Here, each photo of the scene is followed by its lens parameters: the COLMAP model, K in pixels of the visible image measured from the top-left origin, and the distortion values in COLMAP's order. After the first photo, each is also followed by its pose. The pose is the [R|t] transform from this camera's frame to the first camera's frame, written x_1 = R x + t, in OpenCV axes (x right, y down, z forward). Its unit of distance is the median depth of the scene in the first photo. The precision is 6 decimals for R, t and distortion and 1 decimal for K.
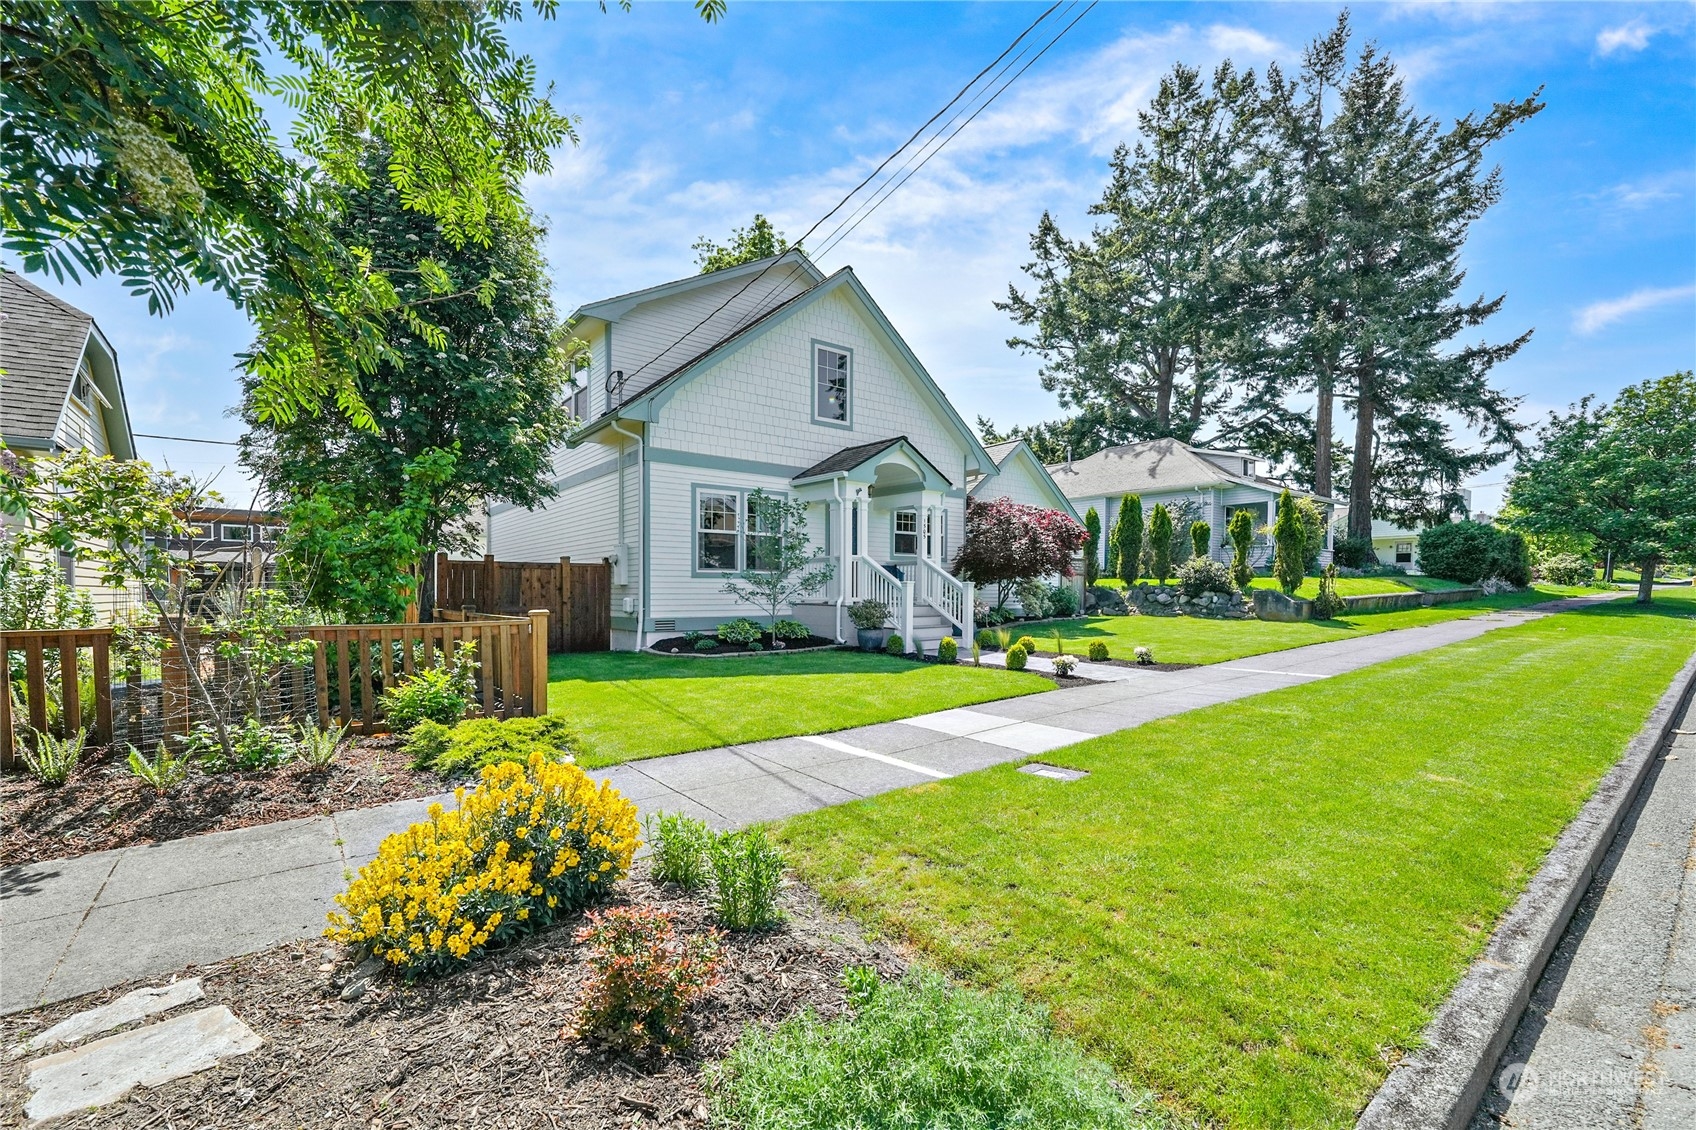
lens RADIAL K [[734.5, 0, 852.4], [0, 734.5, 597.0], [0, 0, 1]] dist [-0.000098, -0.000234]
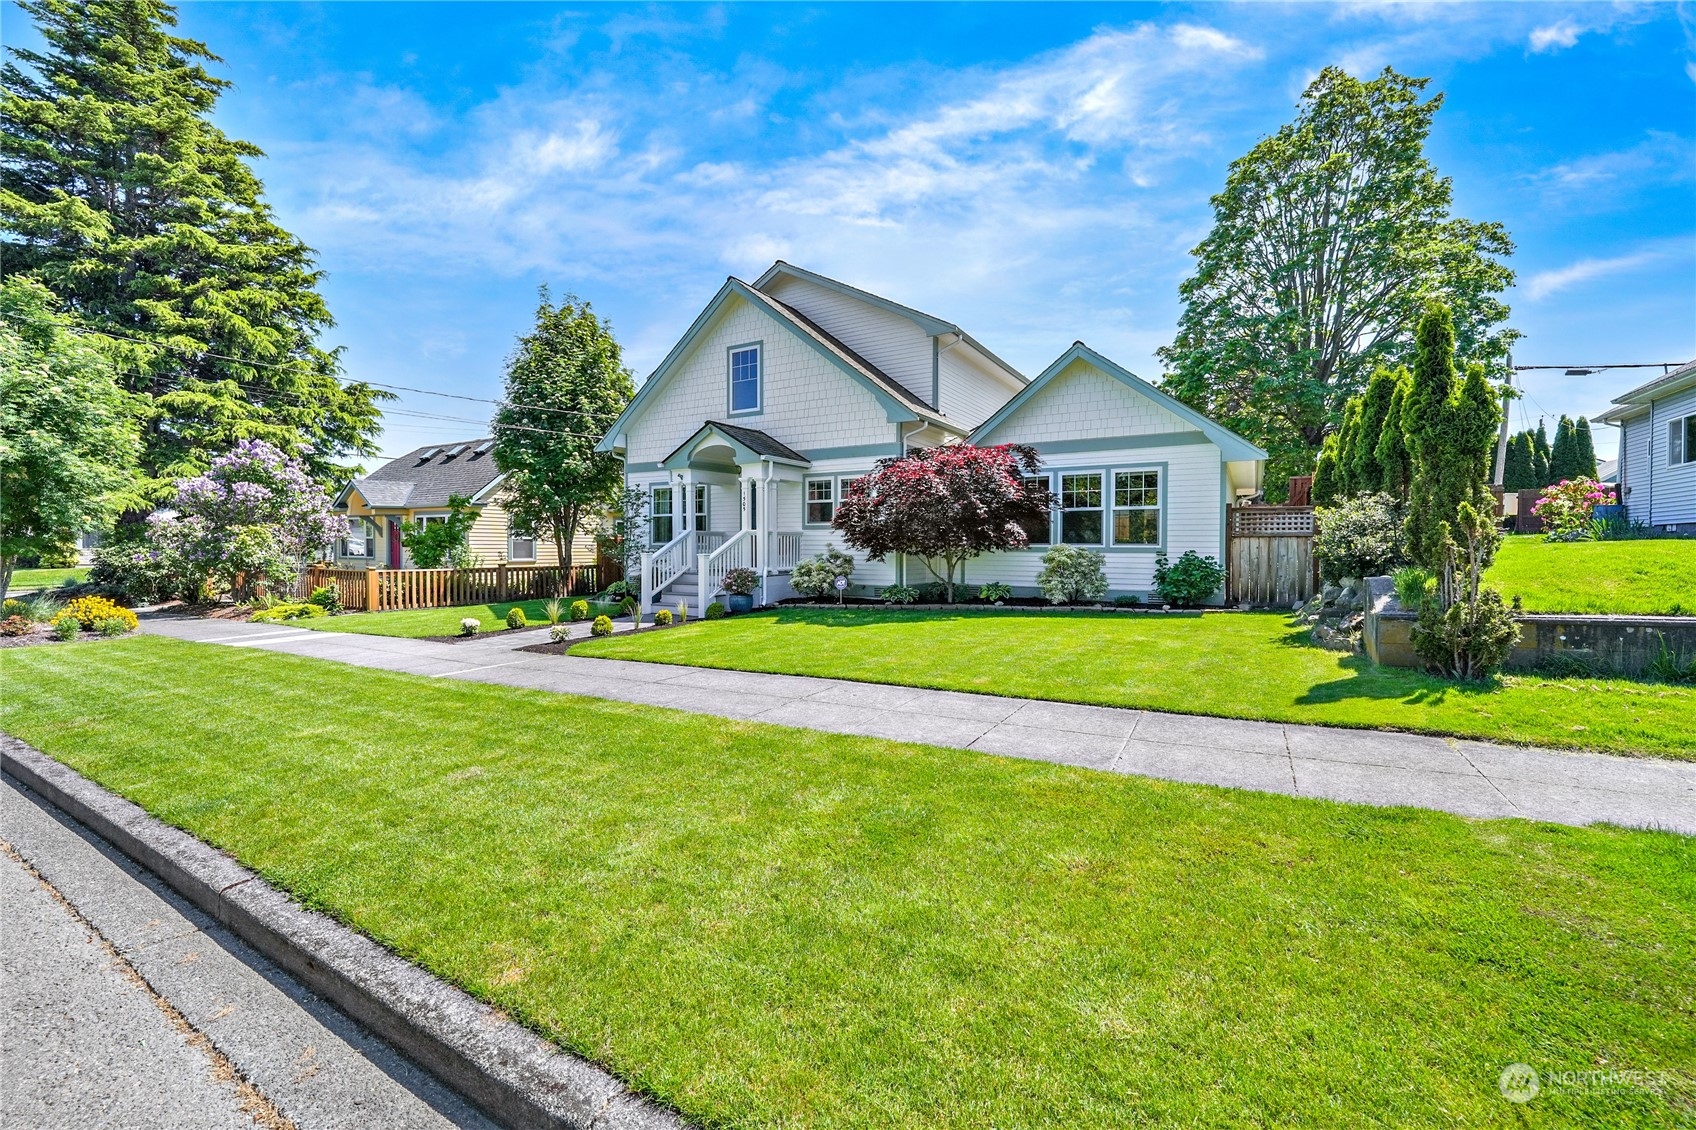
lens RADIAL K [[693.6, 0, 843.5], [0, 693.6, 543.6], [0, 0, 1]] dist [0.002242, -0.002520]
pose [[0.354591, 0.001951, -0.935020, 0.761835], [-0.007550, 0.999971, -0.000776, -0.024268], [0.934991, 0.007335, 0.354595, 0.558948]]
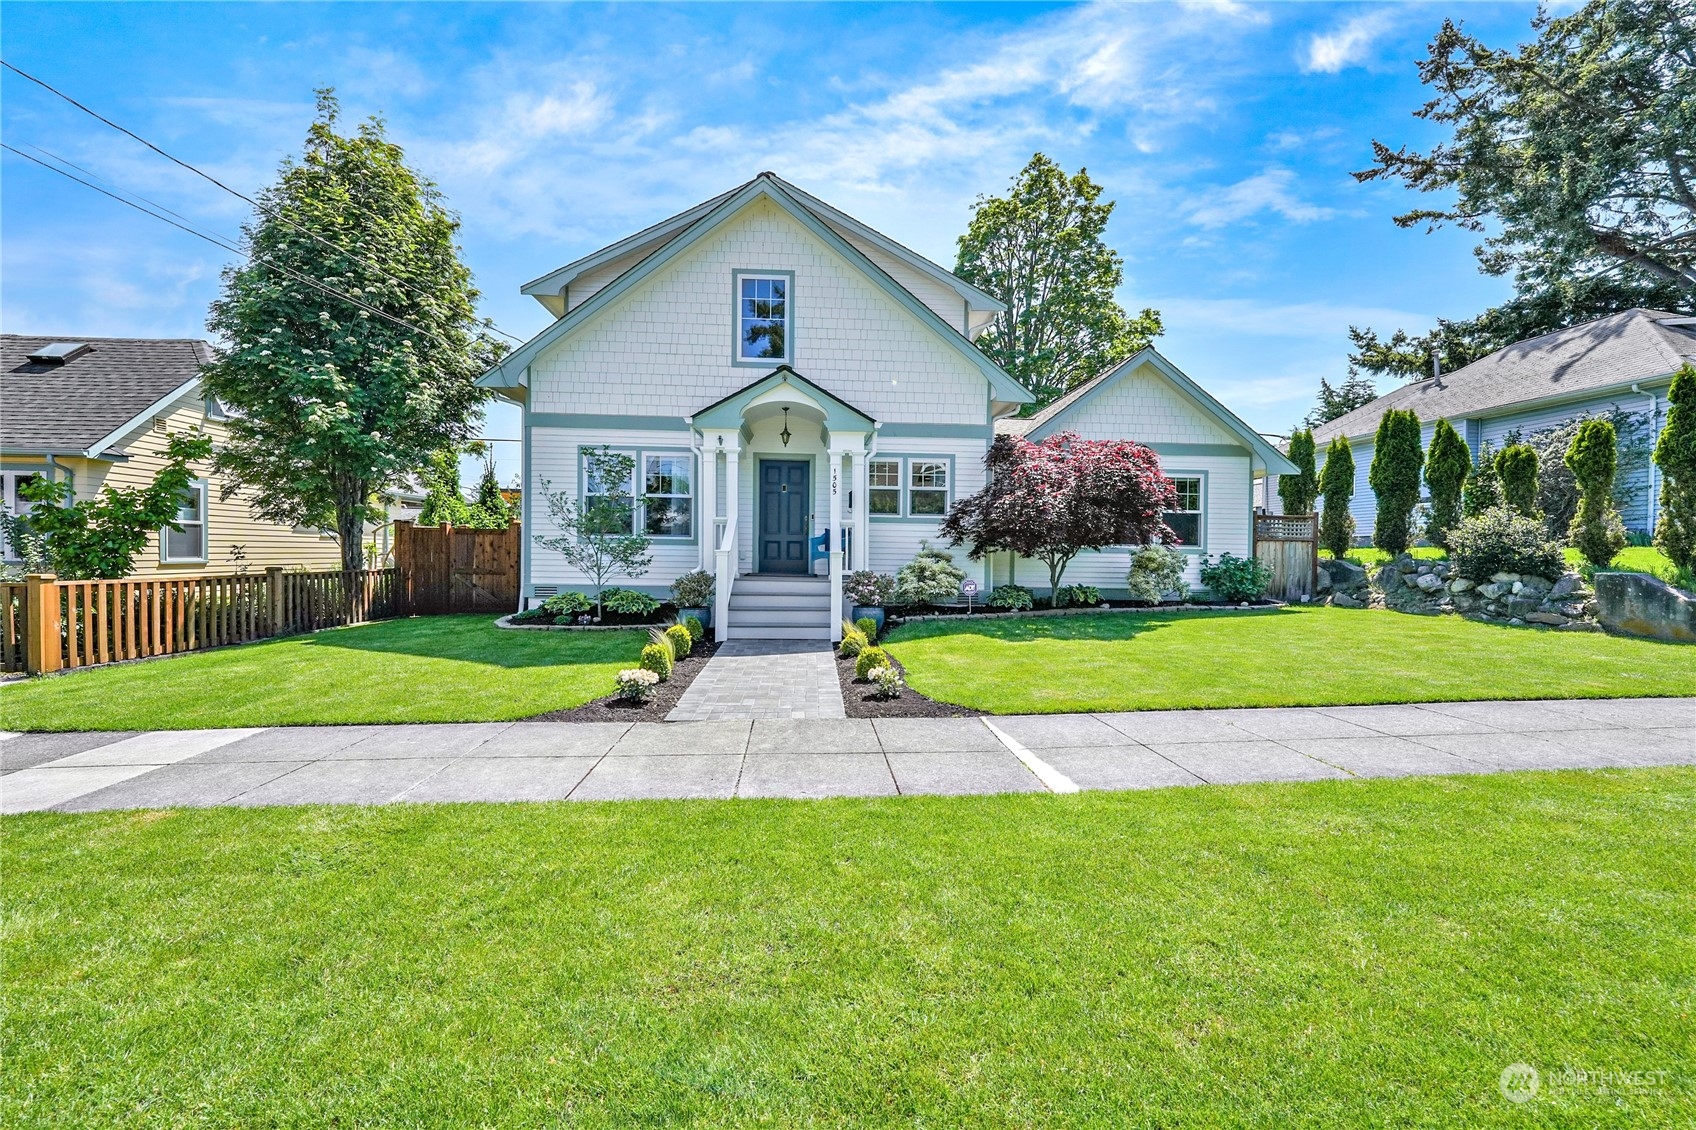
lens RADIAL K [[693.6, 0, 843.5], [0, 693.6, 543.6], [0, 0, 1]] dist [0.002242, -0.002520]
pose [[0.817879, 0.008360, -0.575330, 0.377265], [-0.019195, 0.999734, -0.012760, -0.013394], [0.575070, 0.021479, 0.817822, 0.293365]]
